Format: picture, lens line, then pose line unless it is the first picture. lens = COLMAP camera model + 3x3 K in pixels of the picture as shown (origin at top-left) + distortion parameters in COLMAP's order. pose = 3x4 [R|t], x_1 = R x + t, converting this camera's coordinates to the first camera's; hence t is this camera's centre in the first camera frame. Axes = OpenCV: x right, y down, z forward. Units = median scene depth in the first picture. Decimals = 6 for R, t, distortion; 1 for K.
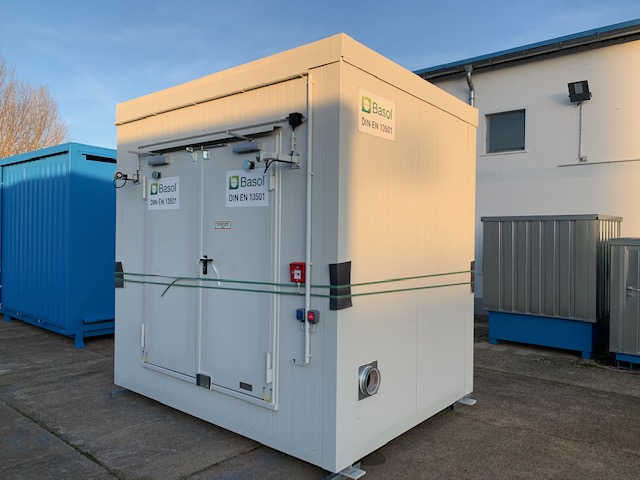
lens RADIAL K [[487.2, 0, 320.0], [0, 487.2, 240.0], [0, 0, 1]] dist [0.055437, -0.068131]
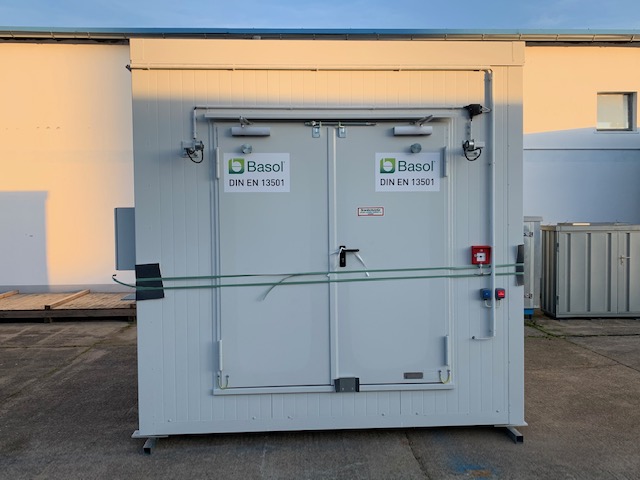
lens RADIAL K [[582.6, 0, 315.2], [0, 582.6, 240.0], [0, 0, 1]] dist [0.060094, -0.088773]
pose [[0.730967, -0.047108, 0.680785, -1.056124], [0.026623, 0.998824, 0.040529, -0.024613], [-0.681893, -0.011501, 0.731361, 0.275609]]
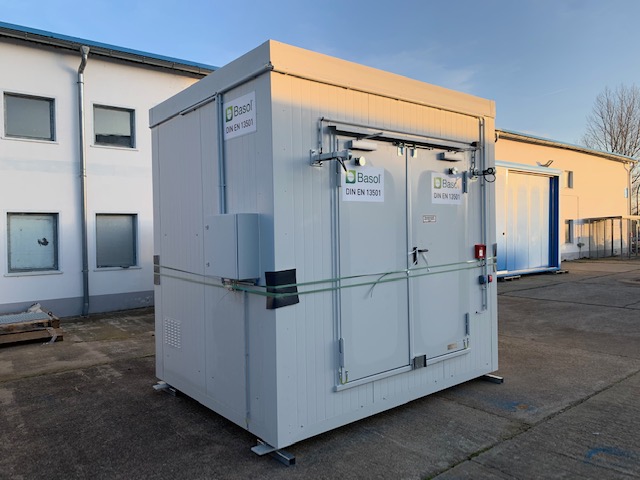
lens RADIAL K [[487.2, 0, 320.0], [0, 487.2, 240.0], [0, 0, 1]] dist [0.055437, -0.068131]
pose [[0.193626, -0.039941, 0.980262, -1.414079], [0.030039, 0.998944, 0.034768, -0.029374], [-0.980615, 0.022714, 0.194622, 1.059958]]
